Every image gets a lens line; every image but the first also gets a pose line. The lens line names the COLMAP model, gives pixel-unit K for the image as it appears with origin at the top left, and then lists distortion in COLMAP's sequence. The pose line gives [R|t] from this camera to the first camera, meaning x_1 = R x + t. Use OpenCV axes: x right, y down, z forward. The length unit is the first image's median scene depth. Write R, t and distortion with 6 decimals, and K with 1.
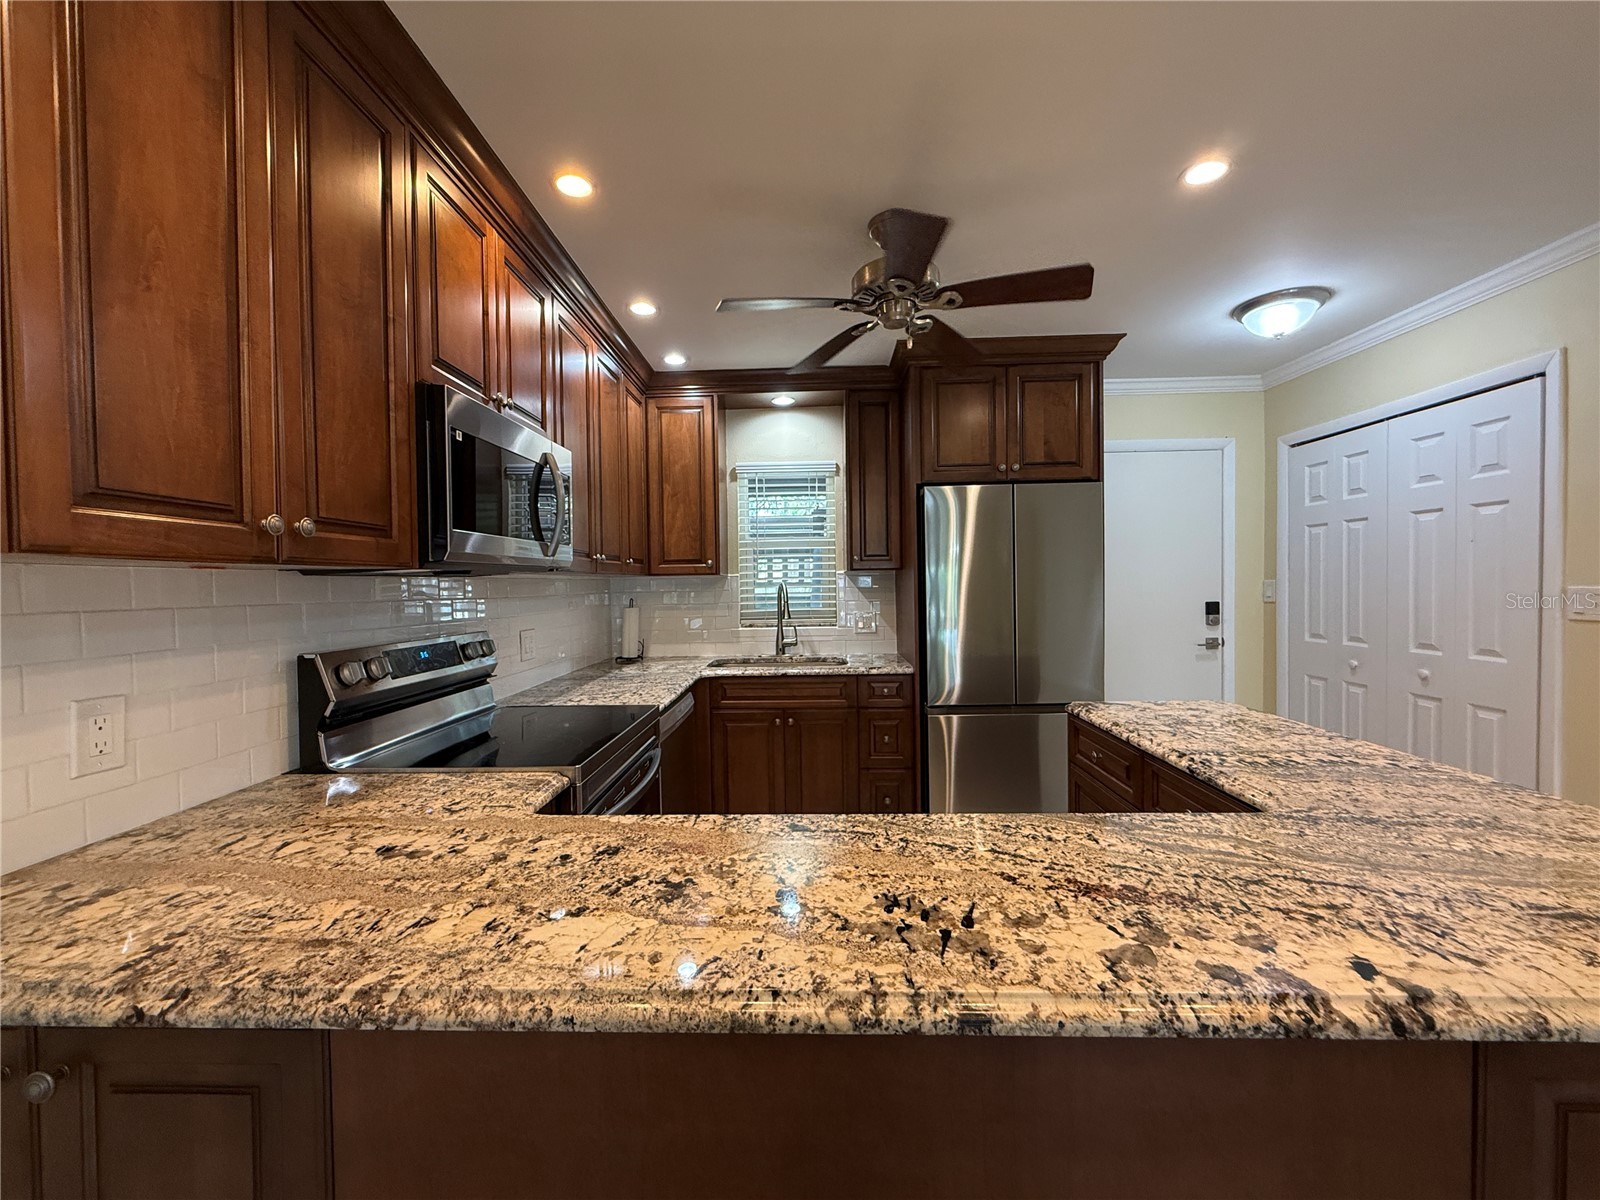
lens RADIAL K [[637.9, 0, 794.2], [0, 637.9, 598.7], [0, 0, 1]] dist [-0.000517, 0.000693]
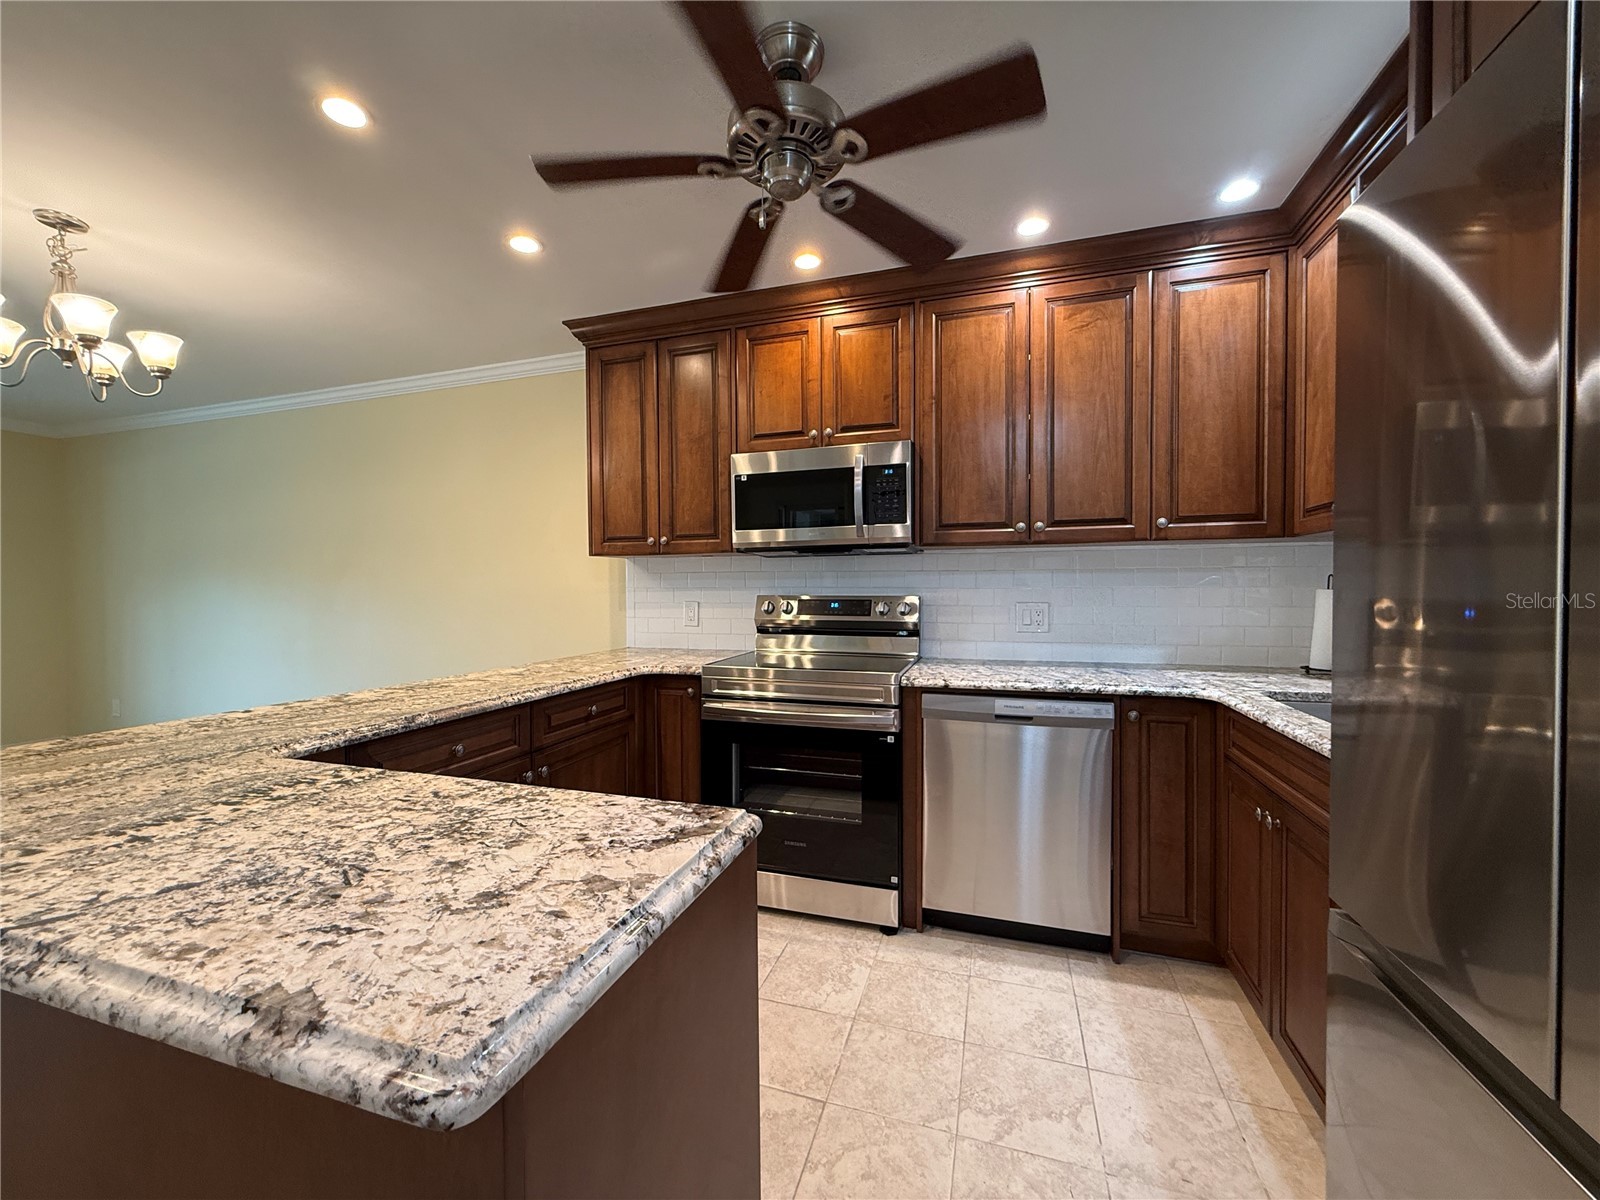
lens RADIAL K [[637.9, 0, 794.2], [0, 637.9, 598.7], [0, 0, 1]] dist [-0.000517, 0.000693]
pose [[-0.279172, 0.035538, -0.959583, 1.101439], [-0.011953, 0.999109, 0.040479, 0.010465], [0.960167, 0.022770, -0.278498, 1.535806]]
